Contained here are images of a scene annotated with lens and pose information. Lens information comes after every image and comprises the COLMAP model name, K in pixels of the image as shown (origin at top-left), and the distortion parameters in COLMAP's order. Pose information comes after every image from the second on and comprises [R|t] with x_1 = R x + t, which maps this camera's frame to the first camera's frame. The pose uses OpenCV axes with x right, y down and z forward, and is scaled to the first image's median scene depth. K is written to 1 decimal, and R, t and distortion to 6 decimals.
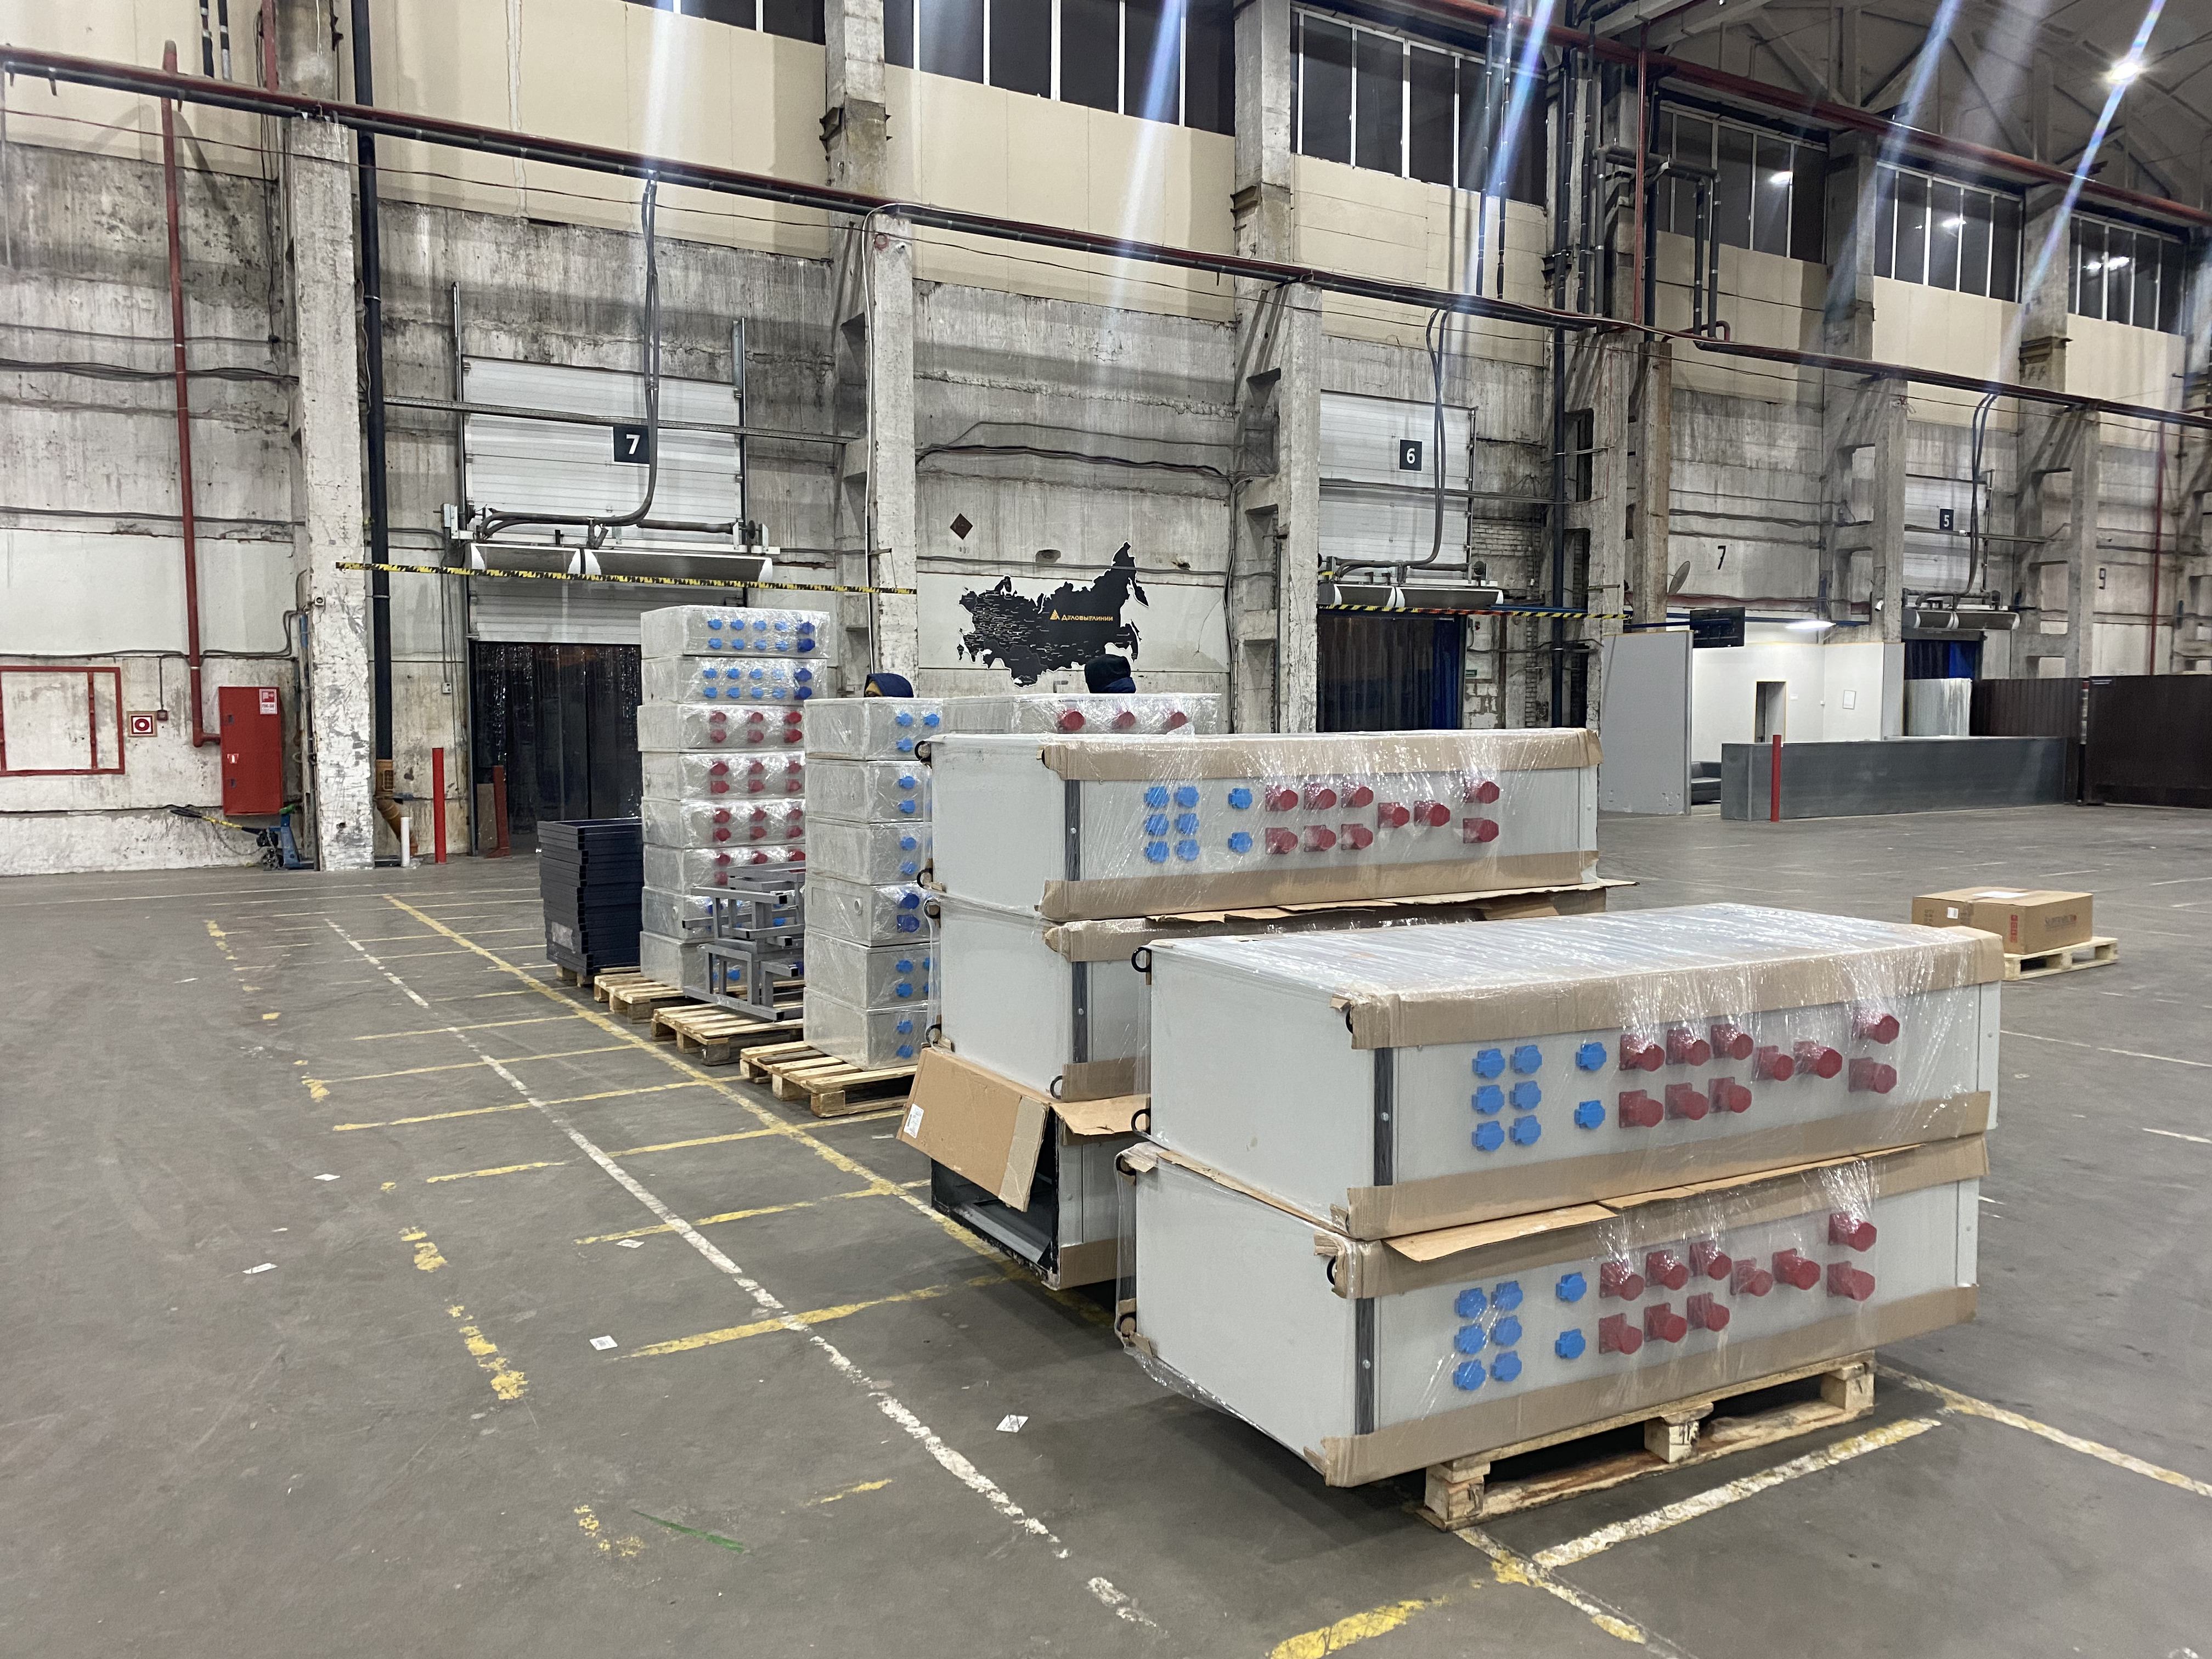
lens RADIAL K [[1669.3, 0, 1106.0], [0, 1669.3, 829.5], [0, 0, 1]] dist [0.015431, -0.012013]
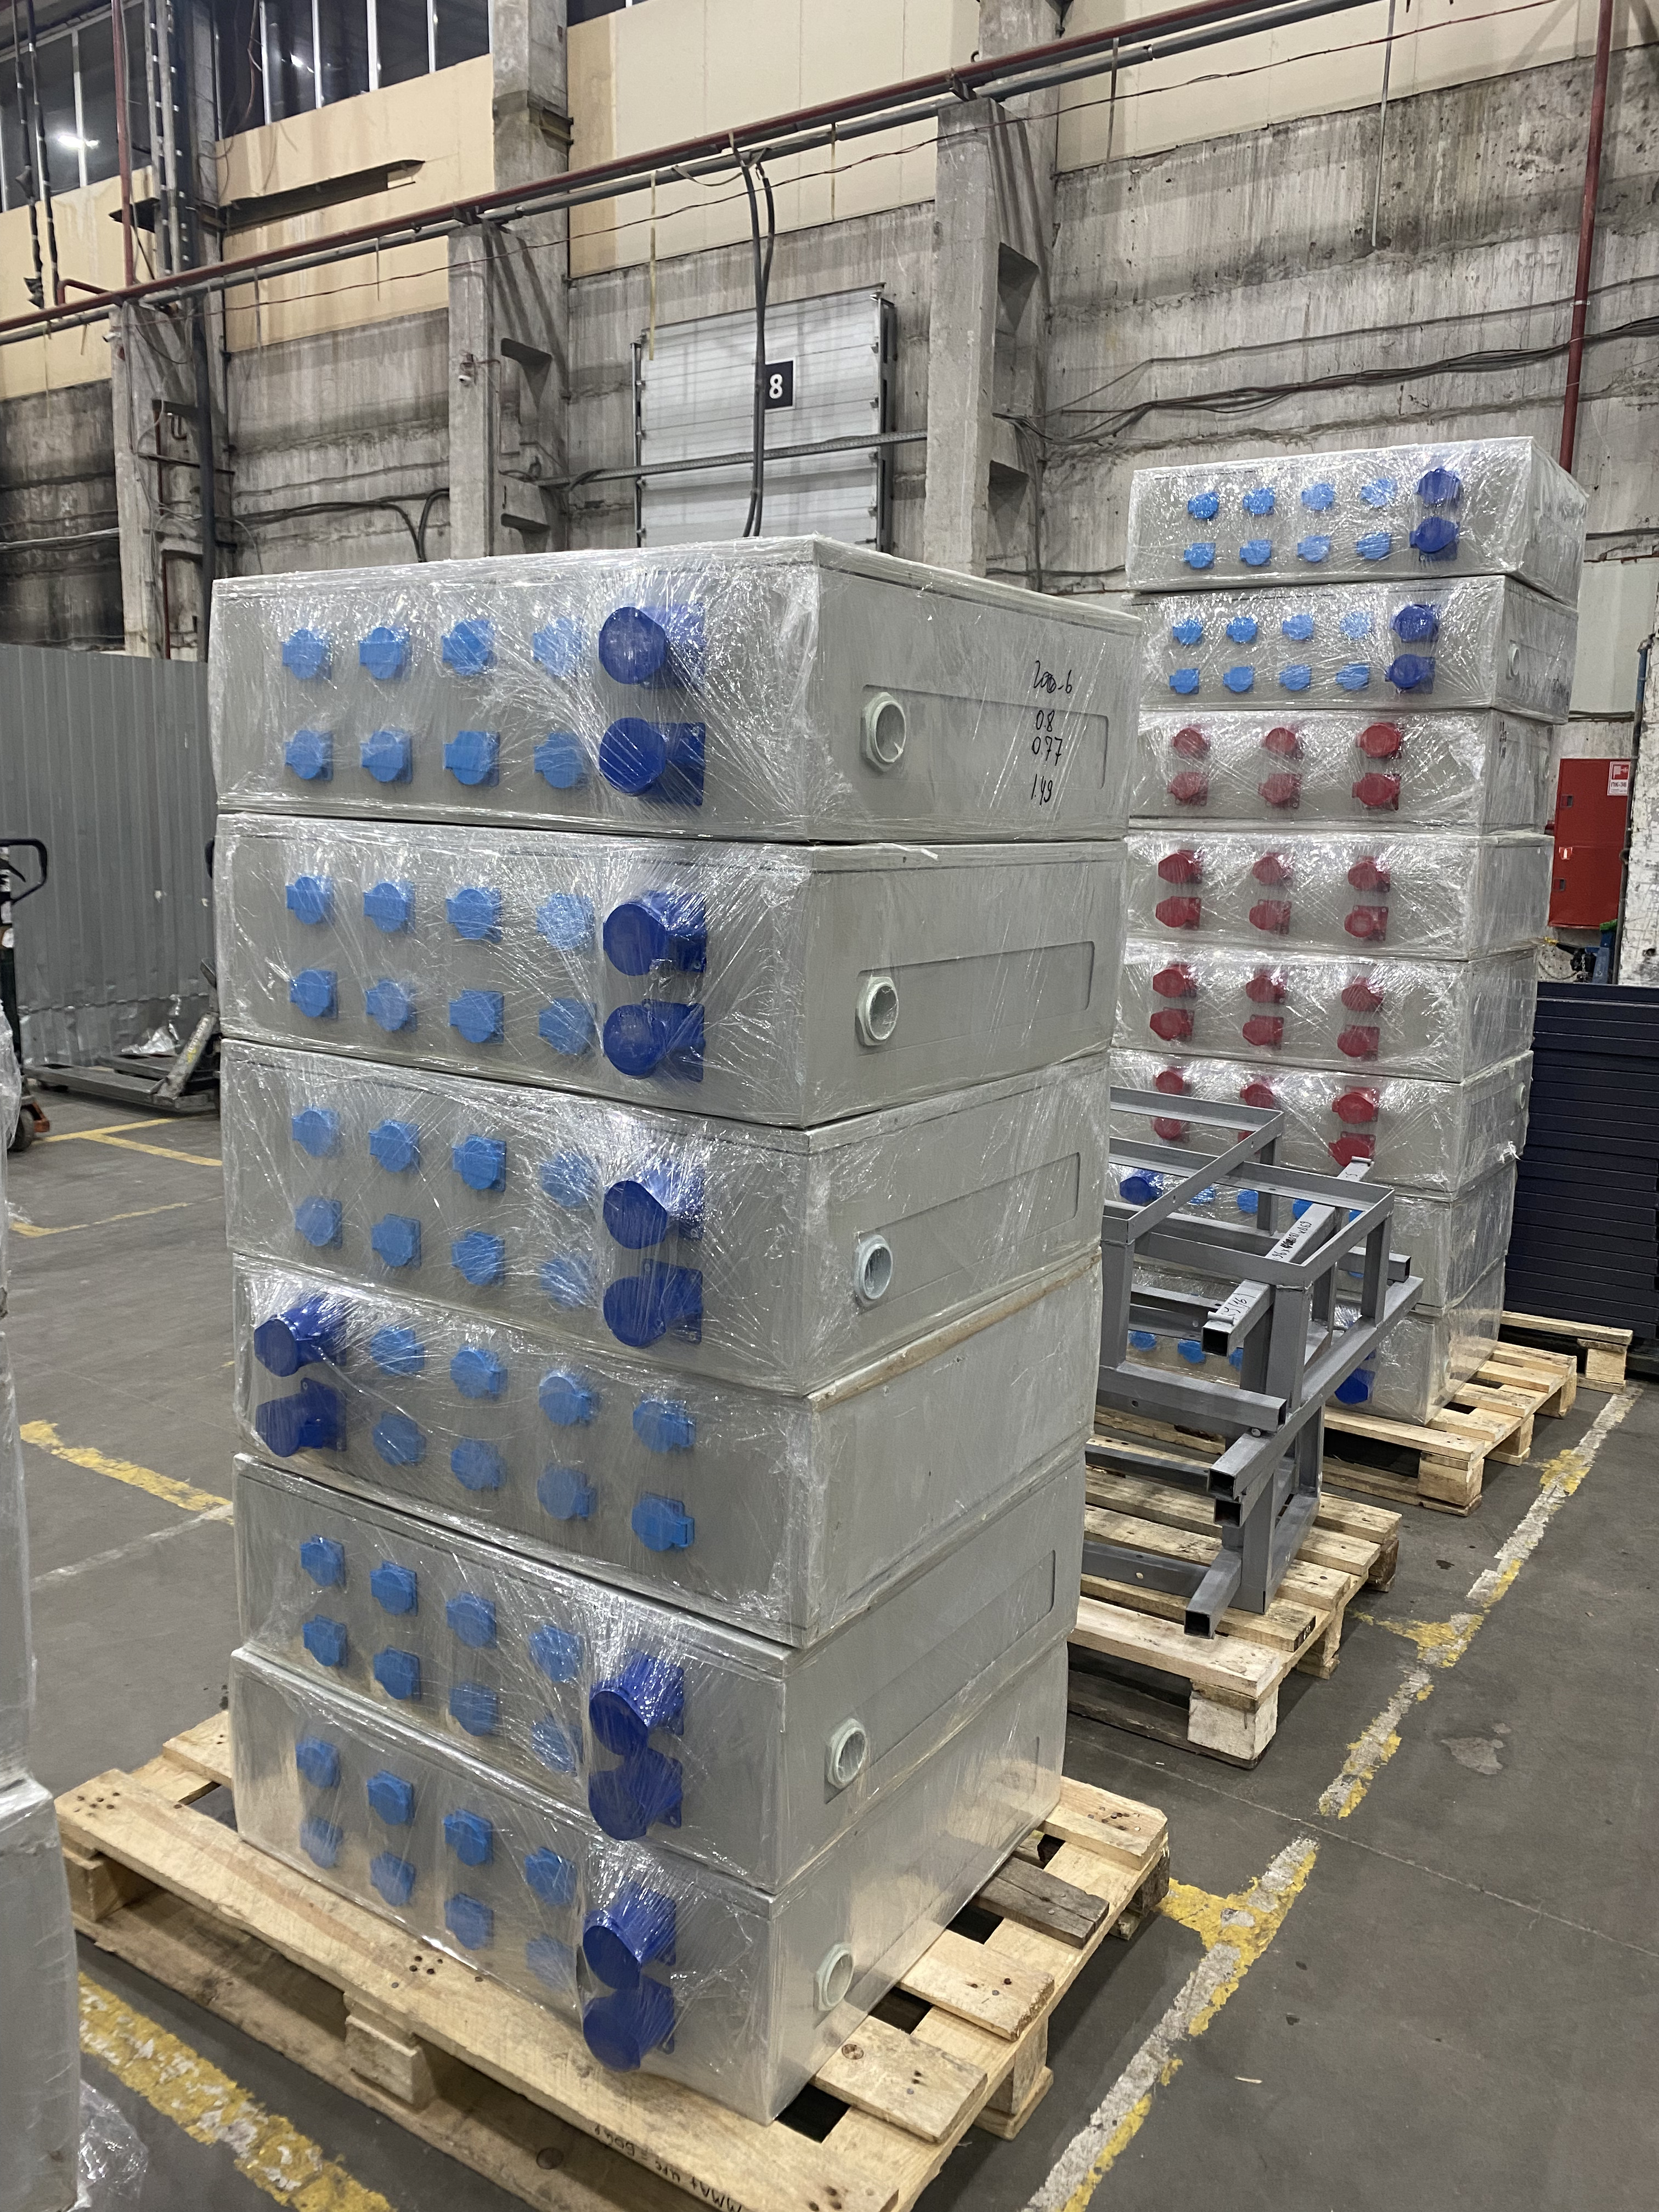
lens RADIAL K [[1669.3, 0, 829.5], [0, 1669.3, 1106.0], [0, 0, 1]] dist [0.015431, -0.012013]
pose [[0.395787, 0.174608, -0.901590, 0.063712], [-0.084850, 0.984512, 0.153419, -0.017959], [0.914414, 0.015779, 0.404473, 0.393548]]
